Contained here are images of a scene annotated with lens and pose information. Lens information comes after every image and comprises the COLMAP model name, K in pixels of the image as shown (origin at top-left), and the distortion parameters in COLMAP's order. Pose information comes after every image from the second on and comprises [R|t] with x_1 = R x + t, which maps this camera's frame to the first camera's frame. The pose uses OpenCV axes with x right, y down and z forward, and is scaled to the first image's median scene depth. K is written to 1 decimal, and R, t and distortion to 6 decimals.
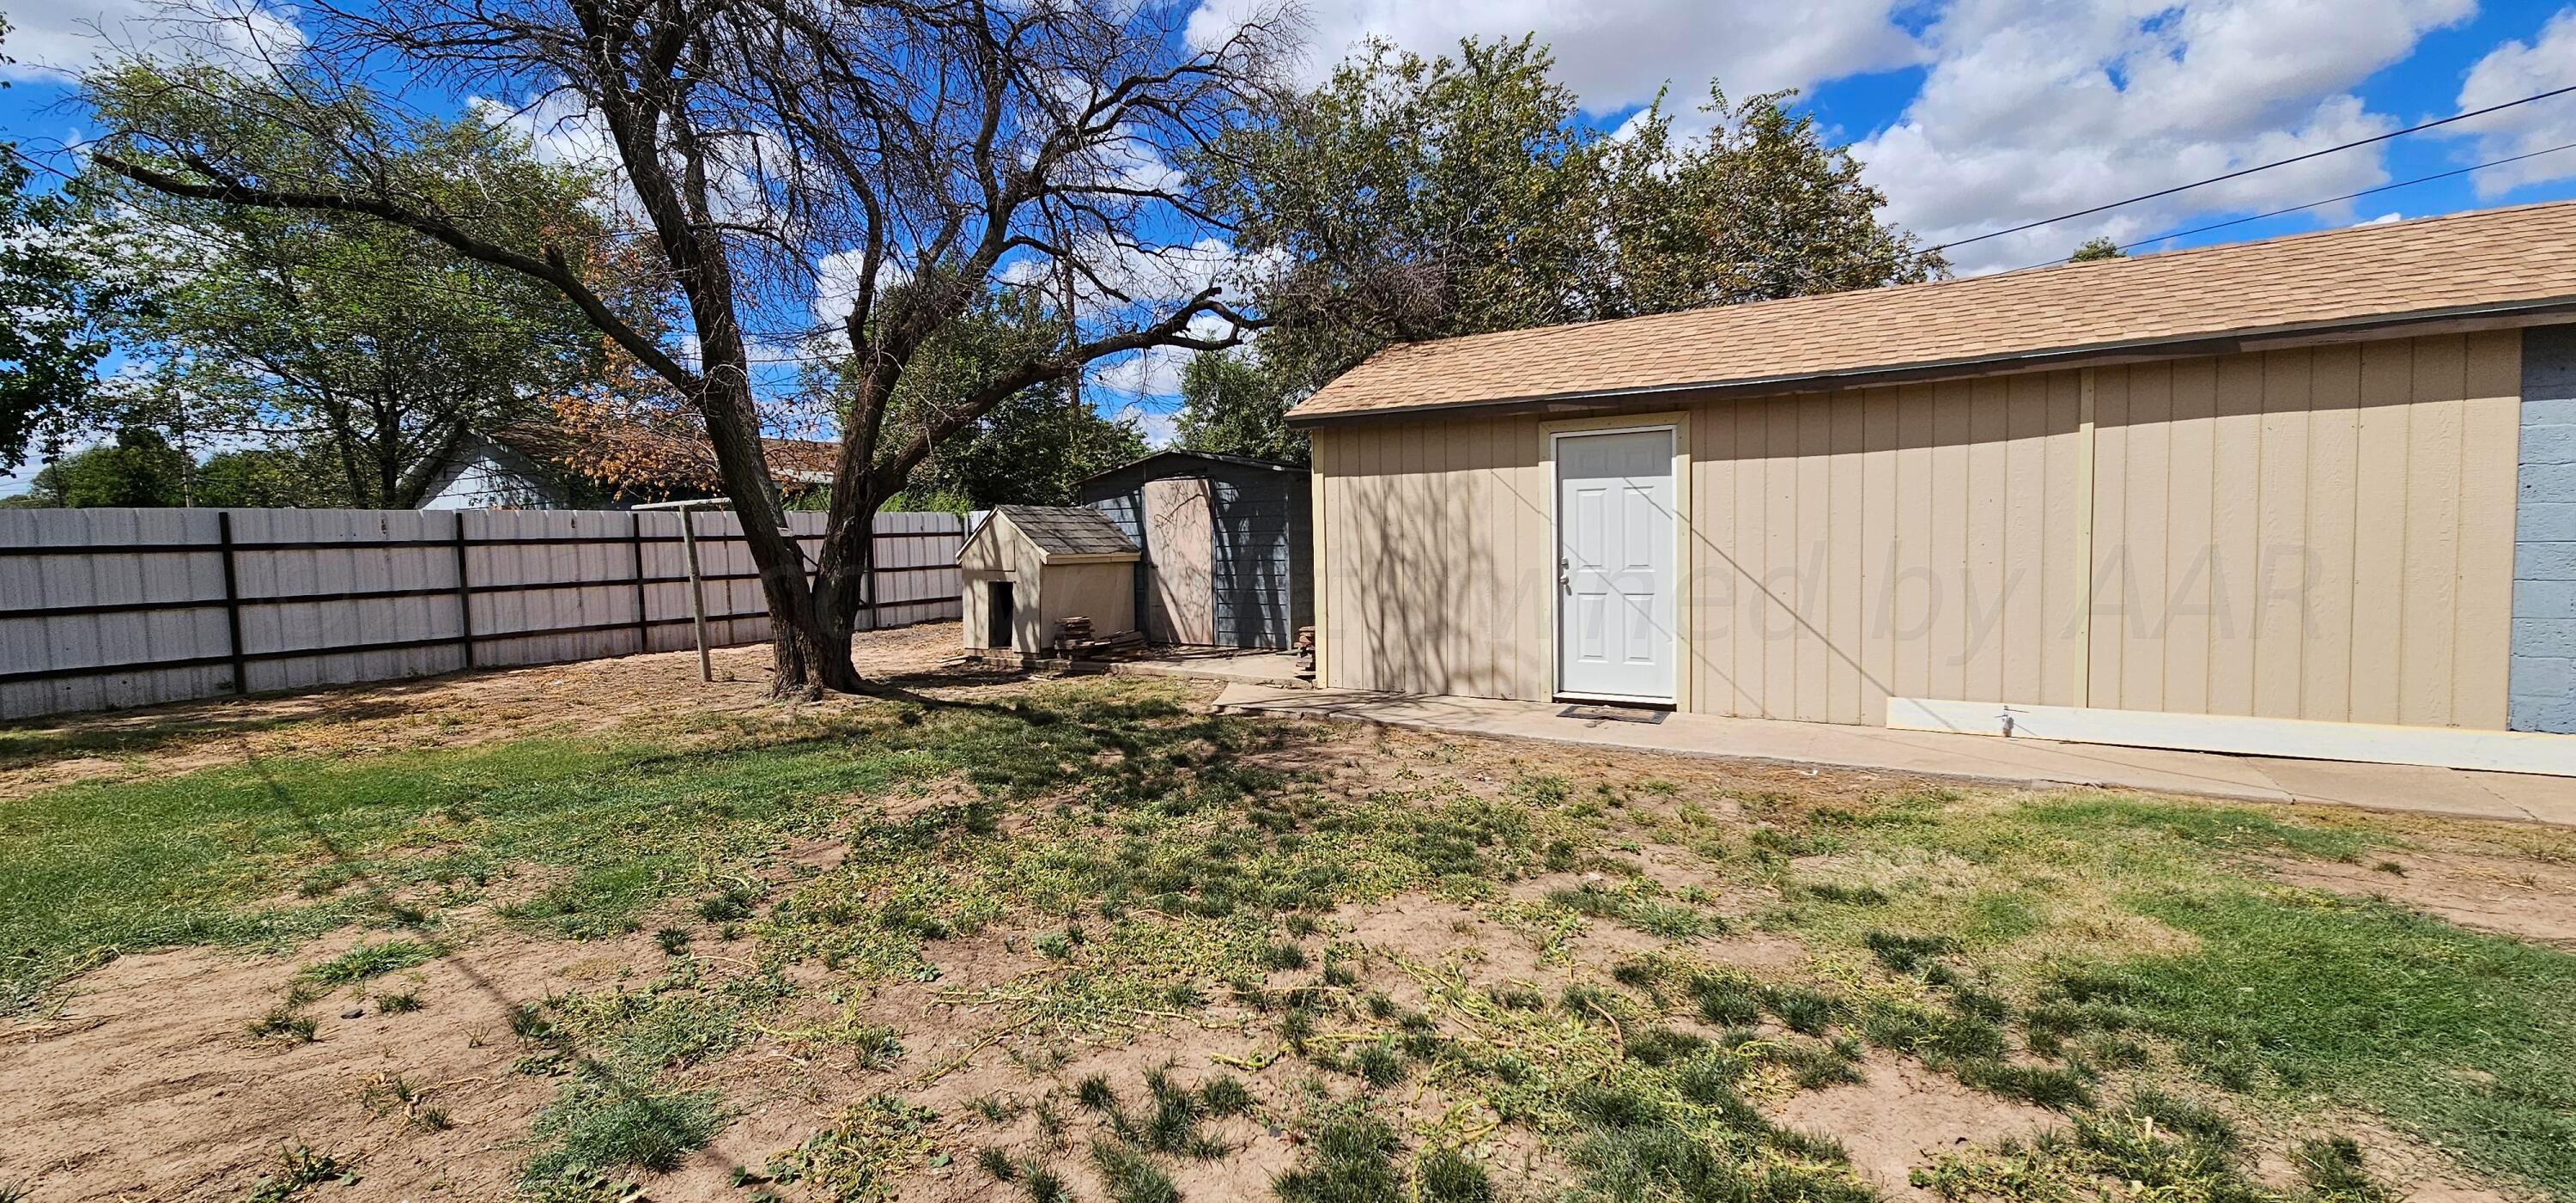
lens RADIAL K [[1077.4, 0, 1288.0], [0, 1077.4, 601.5], [0, 0, 1]] dist [-0.000011, -0.000031]
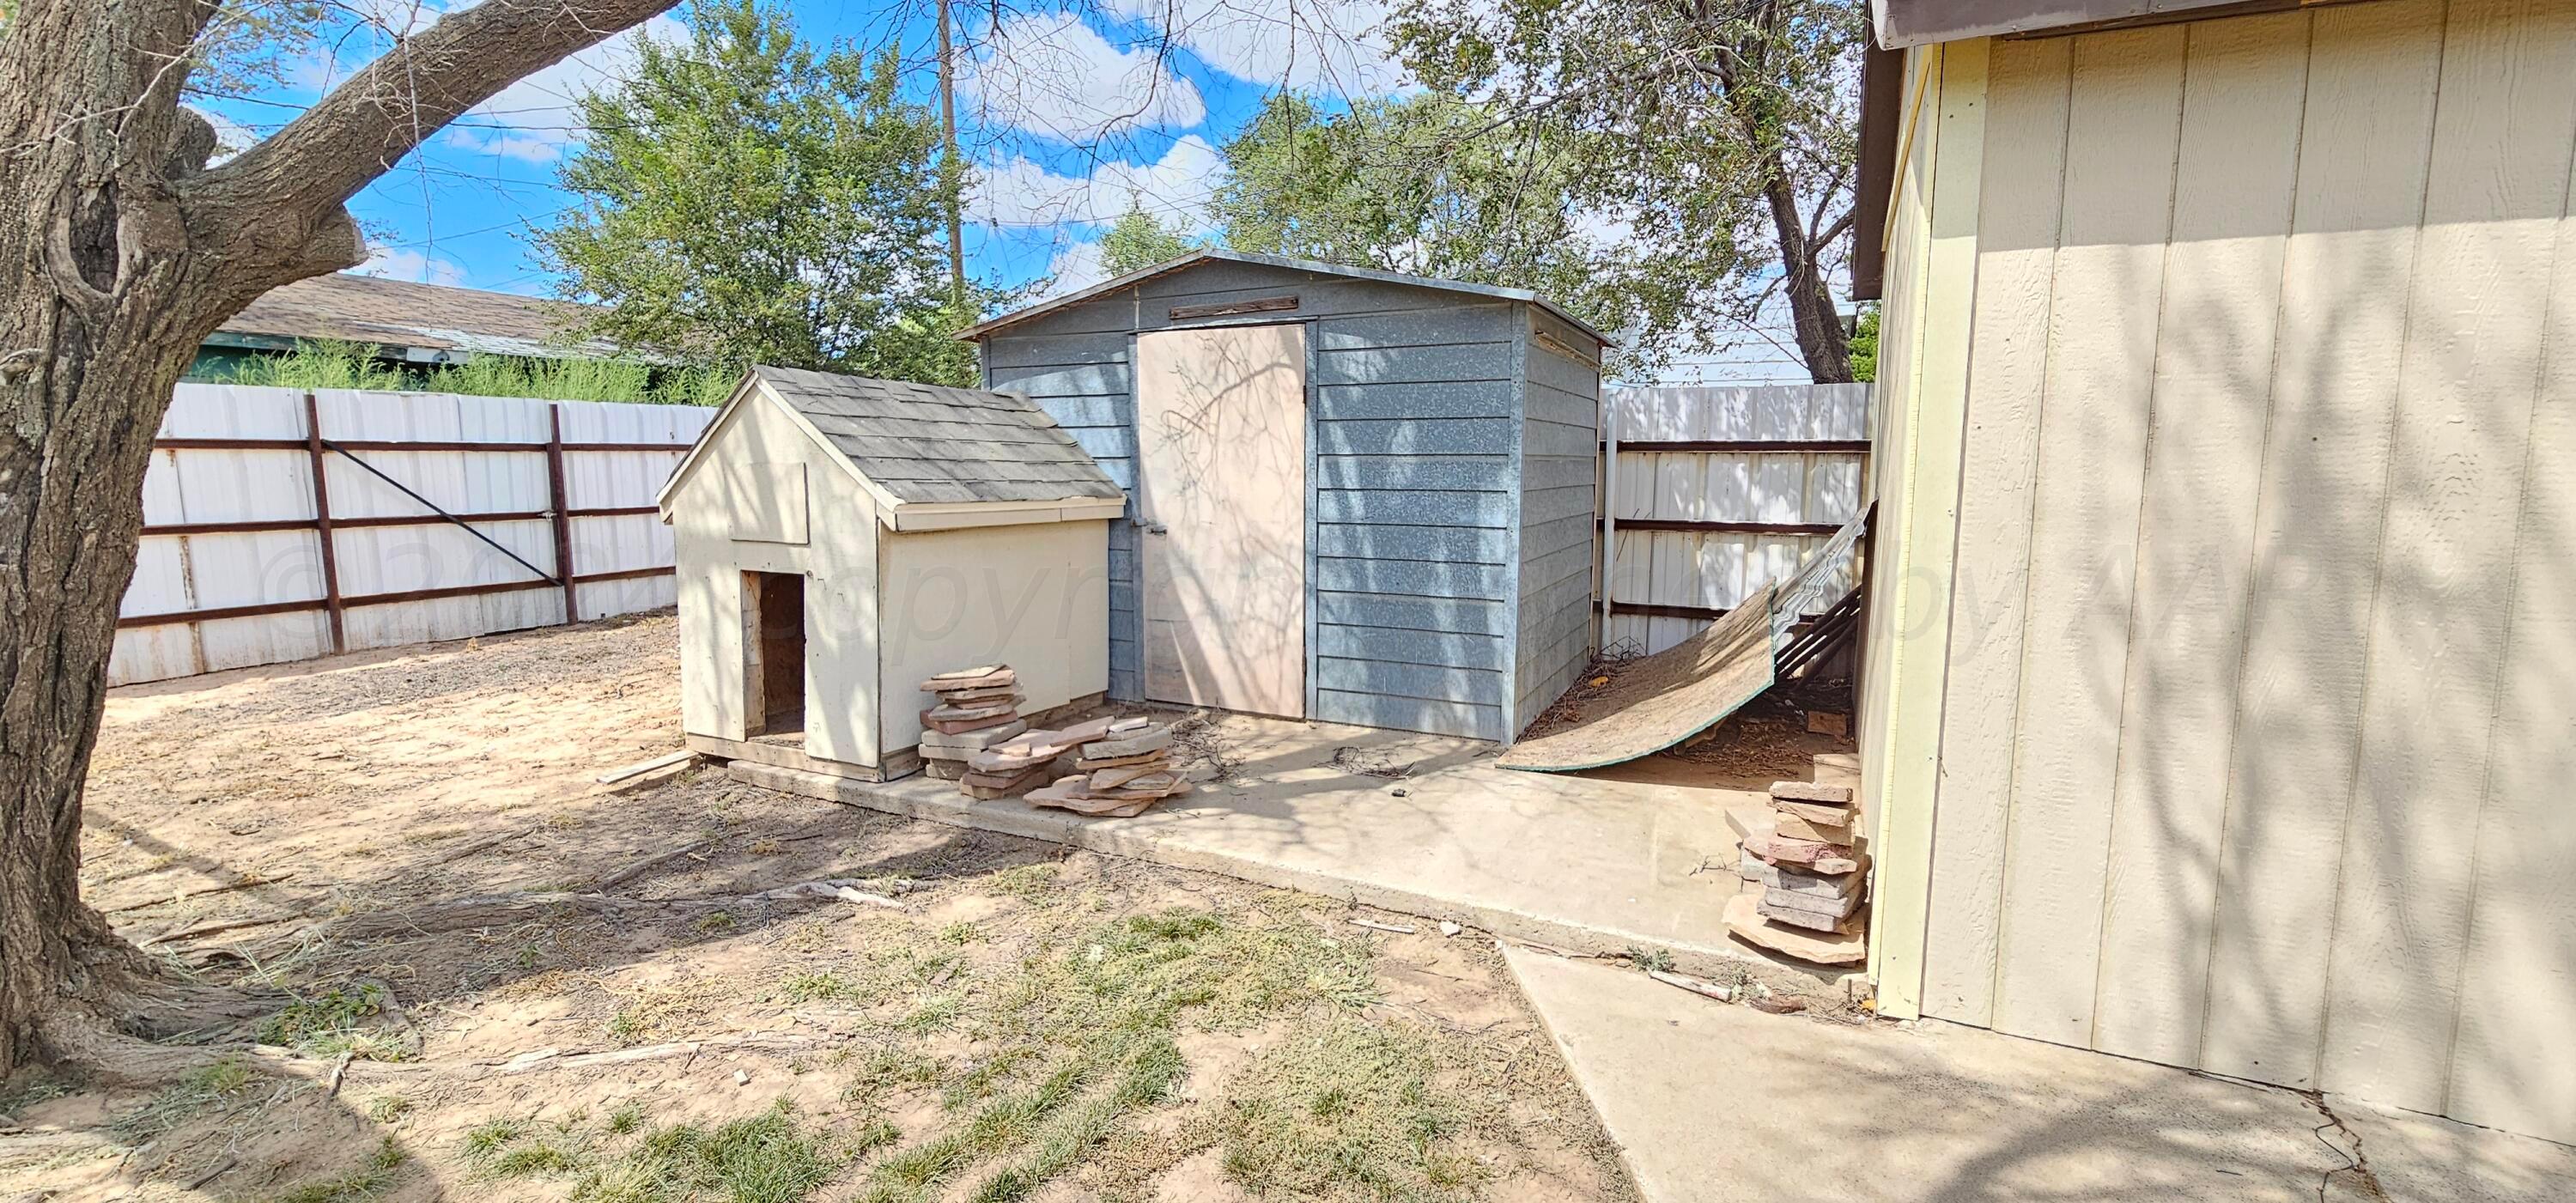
lens RADIAL K [[1058.9, 0, 1329.5], [0, 1058.9, 596.9], [0, 0, 1]] dist [0.000363, -0.000089]
pose [[0.989354, 0.004257, 0.145465, -0.125756], [-0.013441, 0.997973, 0.062210, -0.035329], [-0.144905, -0.063503, 0.987406, 0.596831]]
